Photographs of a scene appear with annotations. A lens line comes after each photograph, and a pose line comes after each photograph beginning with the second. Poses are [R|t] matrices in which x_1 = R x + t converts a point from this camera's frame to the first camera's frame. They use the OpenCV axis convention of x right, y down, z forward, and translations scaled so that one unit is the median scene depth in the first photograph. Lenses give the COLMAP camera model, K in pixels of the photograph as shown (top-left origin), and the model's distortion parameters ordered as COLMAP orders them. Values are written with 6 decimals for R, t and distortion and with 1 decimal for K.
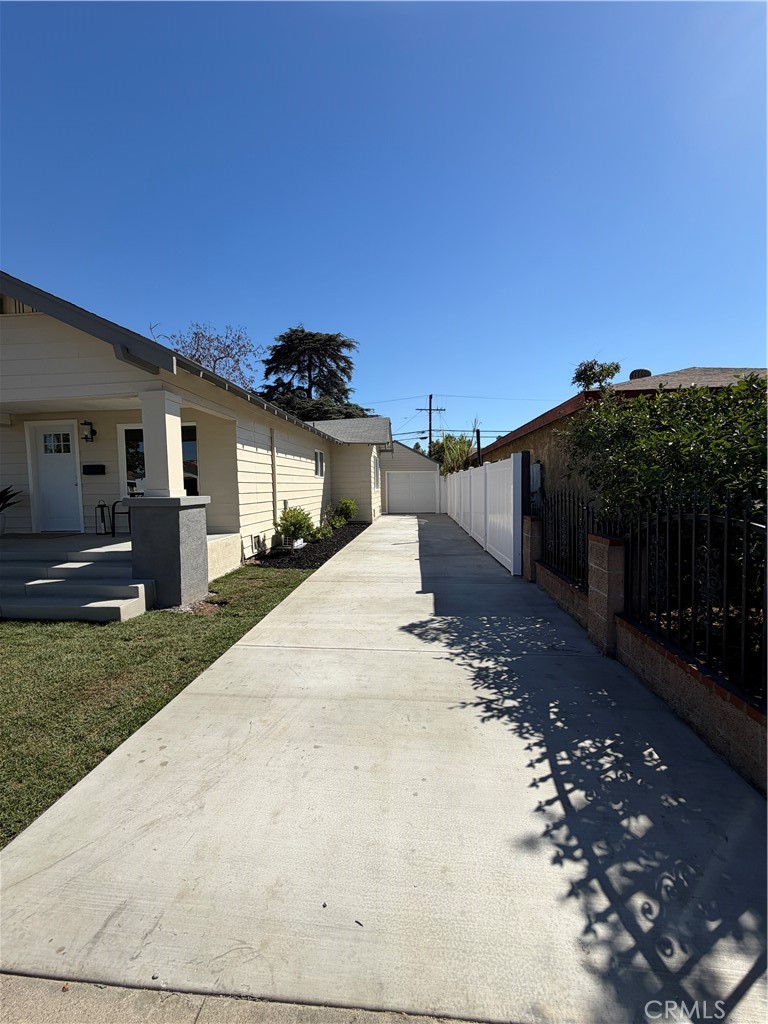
lens RADIAL K [[407.3, 0, 382.8], [0, 407.3, 509.4], [0, 0, 1]] dist [-0.000160, 0.000475]
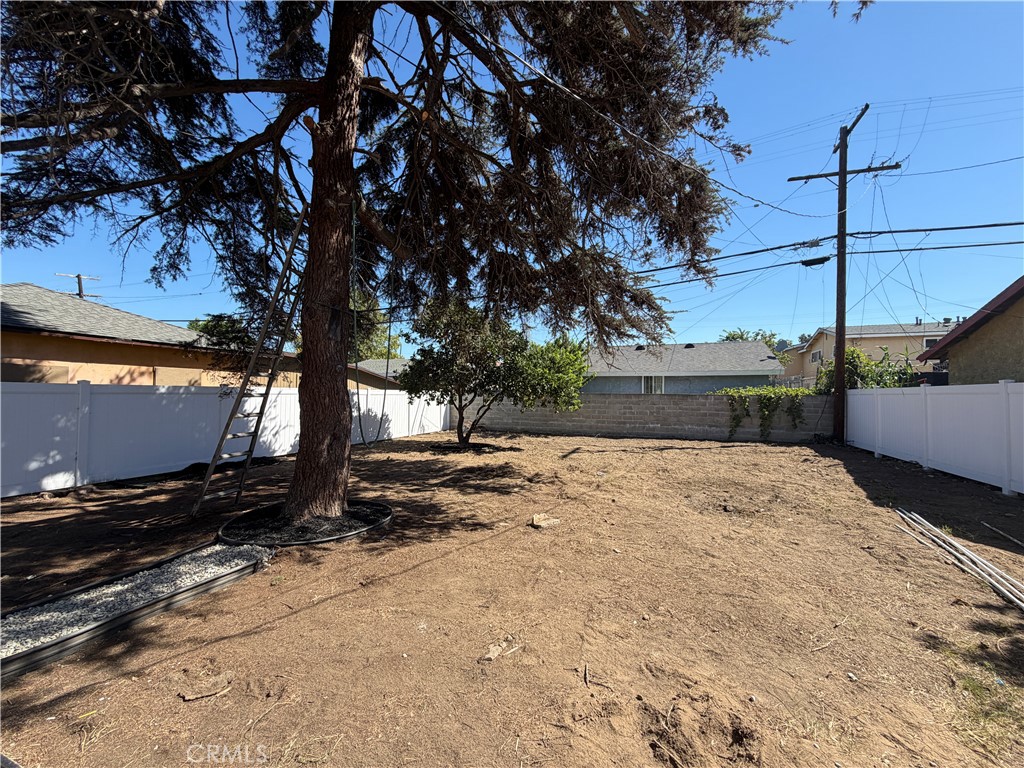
lens RADIAL K [[407.3, 0, 512.0], [0, 407.3, 384.0], [0, 0, 1]] dist [-0.000160, 0.000475]
pose [[0.957397, 0.015771, -0.288344, -0.222065], [-0.041531, 0.995647, -0.083438, -0.206425], [0.285773, 0.091859, 0.953885, 3.438202]]
